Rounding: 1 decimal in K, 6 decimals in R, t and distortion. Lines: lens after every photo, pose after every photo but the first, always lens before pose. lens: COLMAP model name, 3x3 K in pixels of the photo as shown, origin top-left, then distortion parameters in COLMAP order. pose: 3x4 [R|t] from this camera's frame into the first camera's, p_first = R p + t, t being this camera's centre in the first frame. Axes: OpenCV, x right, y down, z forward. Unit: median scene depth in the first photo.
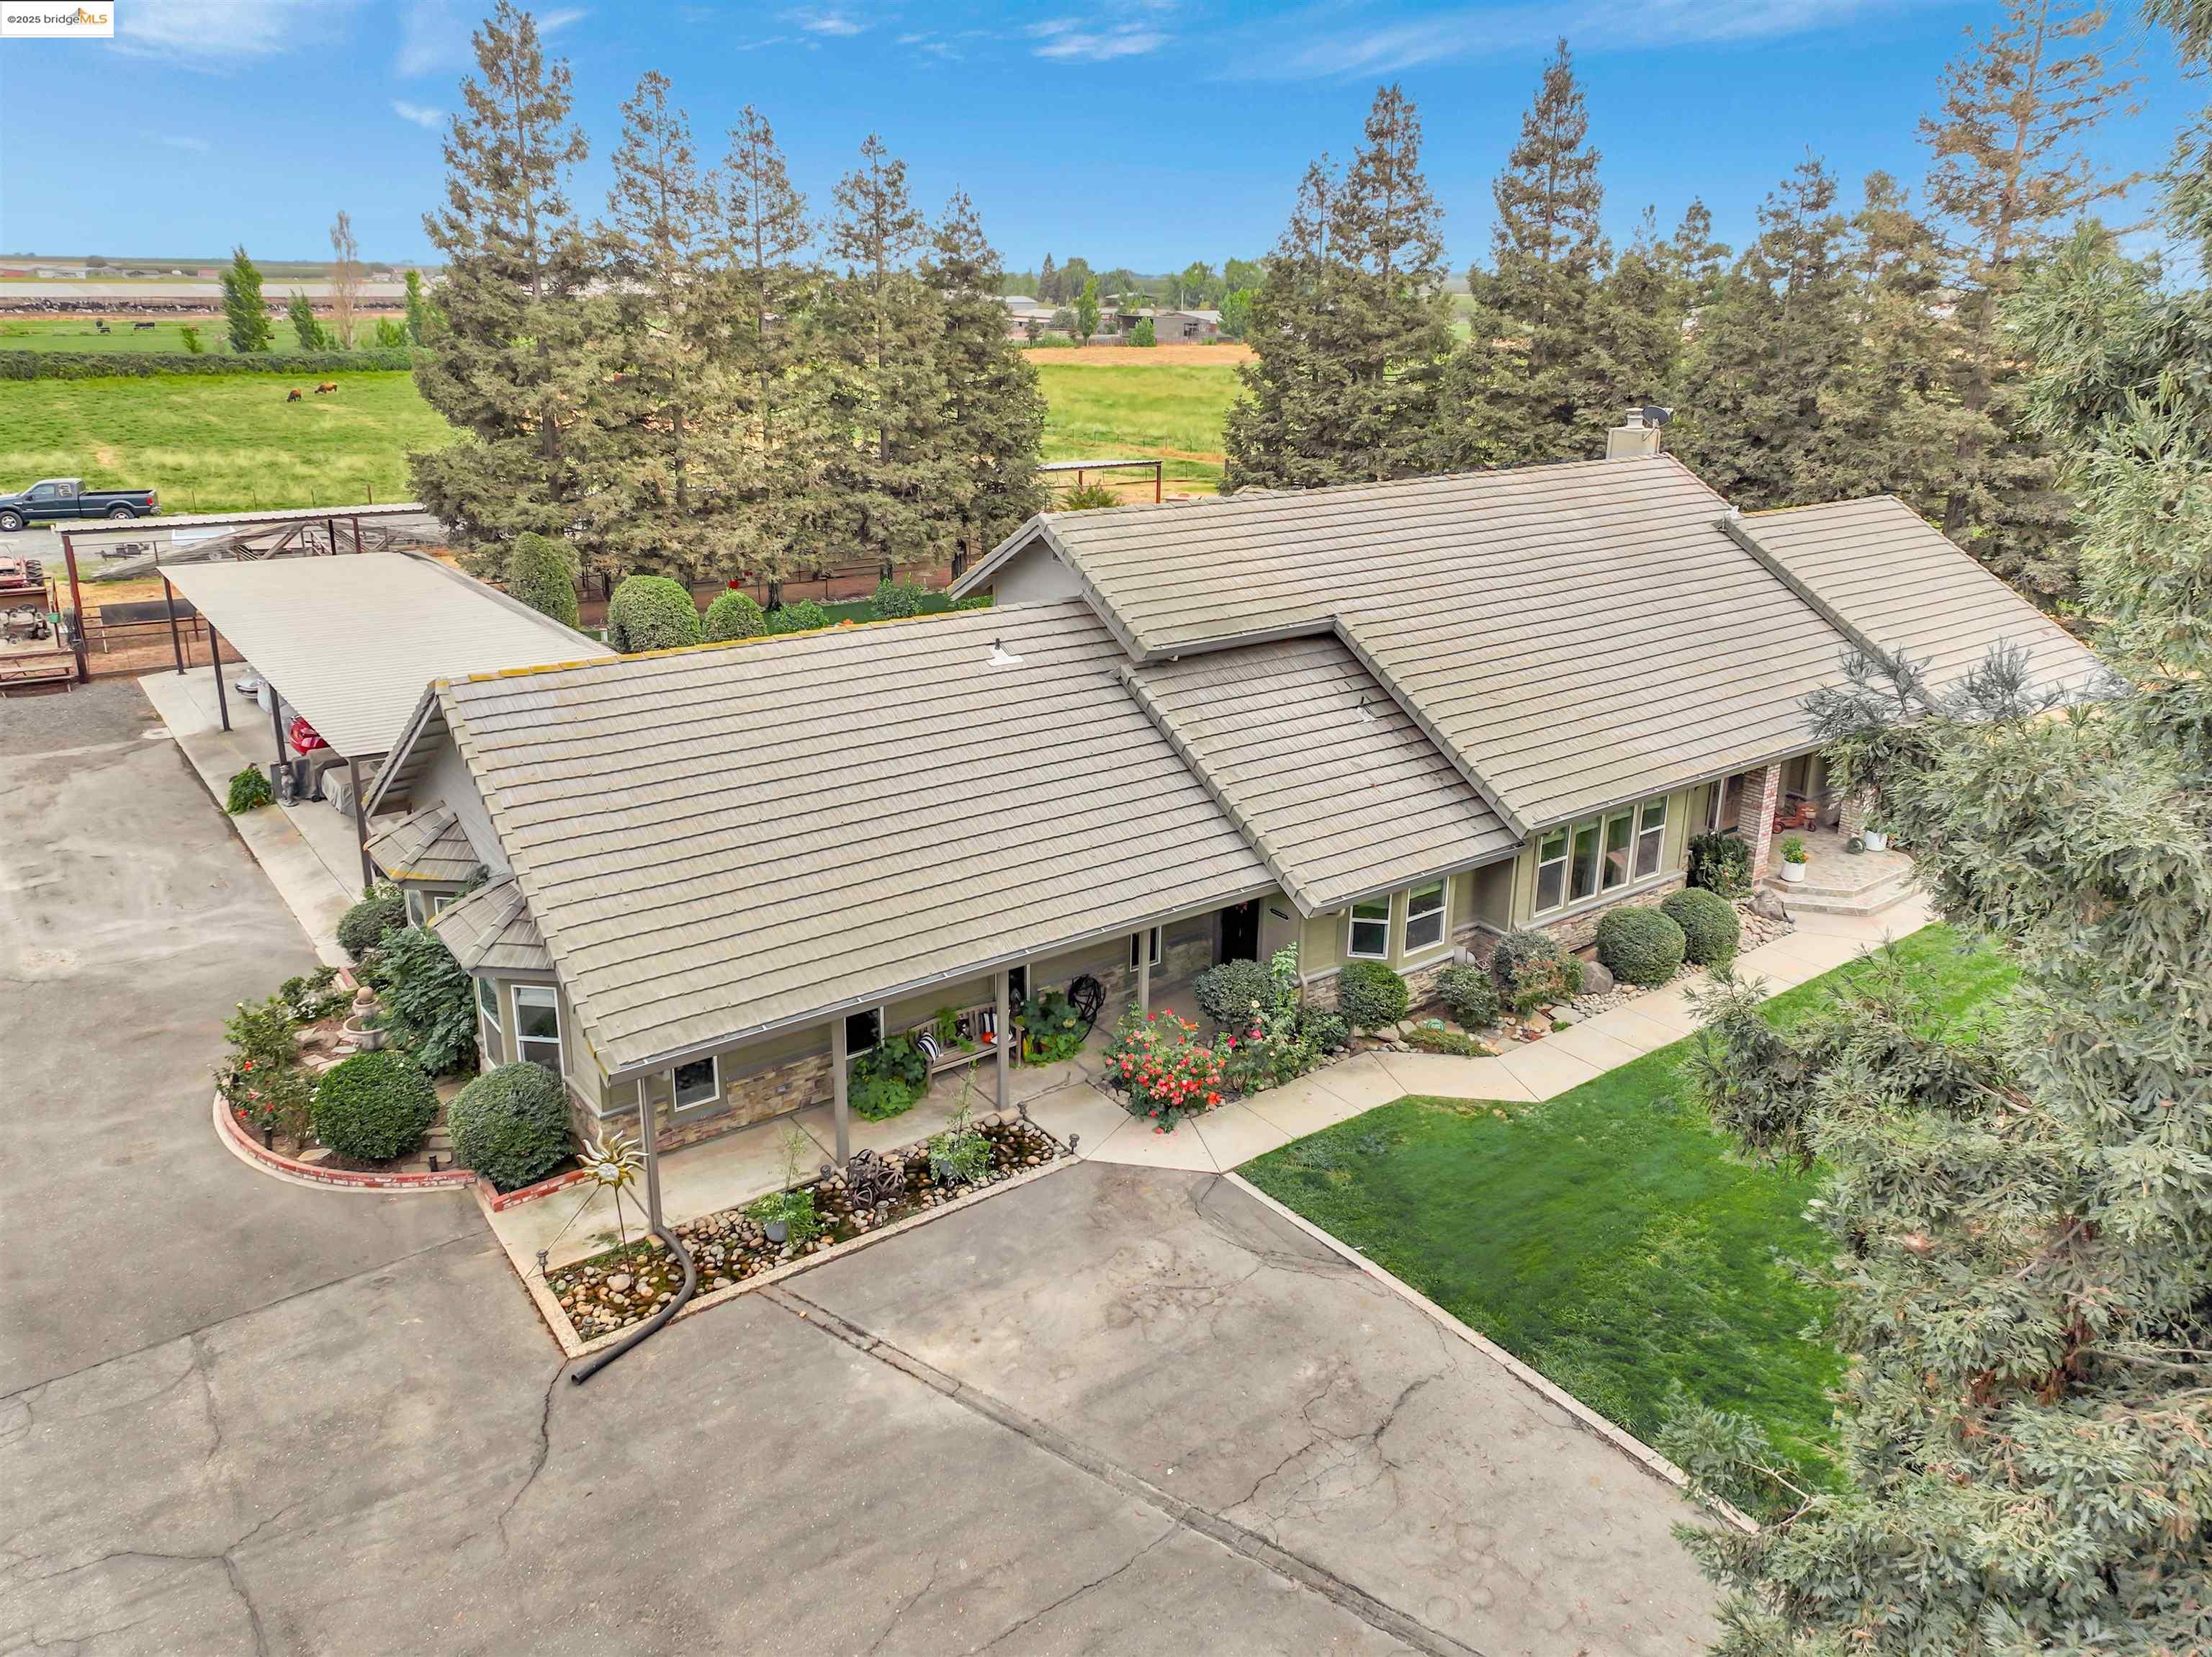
lens RADIAL K [[1572.3, 0, 1106.0], [0, 1572.3, 828.5], [0, 0, 1]] dist [0.013134, 0.001132]
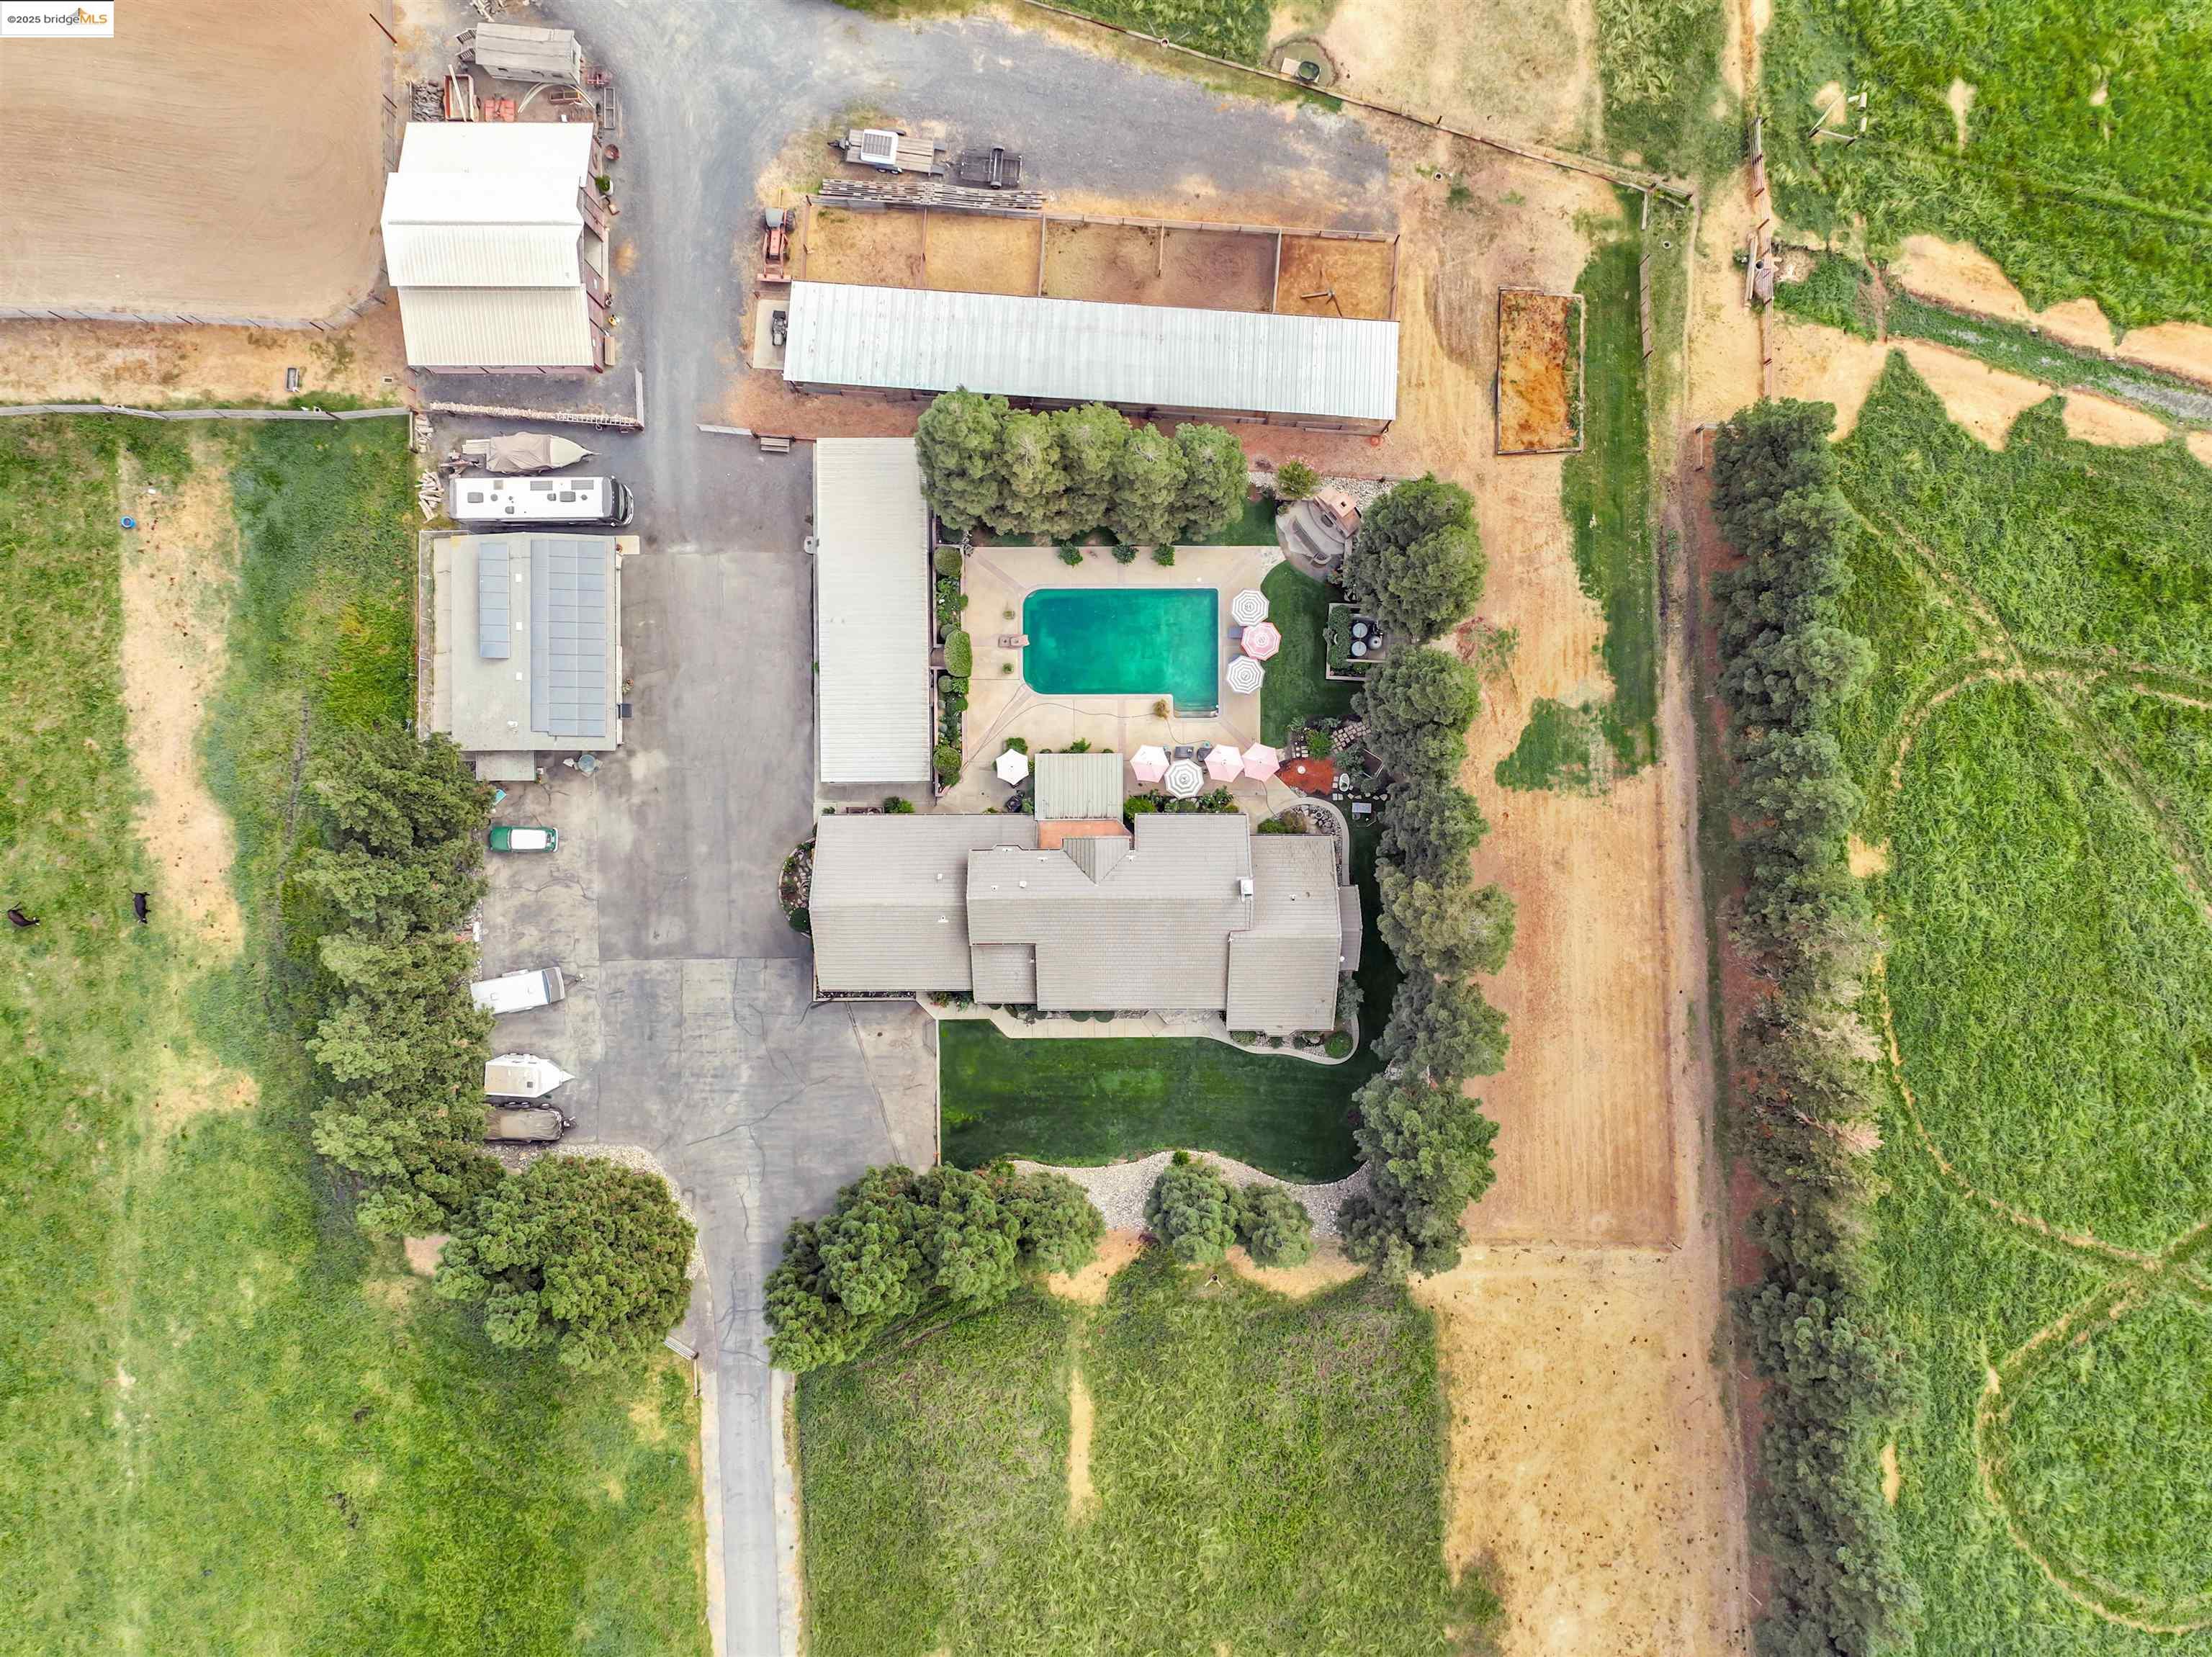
lens RADIAL K [[1552.7, 0, 1121.8], [0, 1552.7, 833.4], [0, 0, 1]] dist [0.008710, 0.004599]
pose [[0.804842, 0.593425, -0.008709, 0.208058], [-0.189232, 0.270502, 0.943939, -4.076923], [0.562512, -0.758074, 0.330006, 0.121375]]
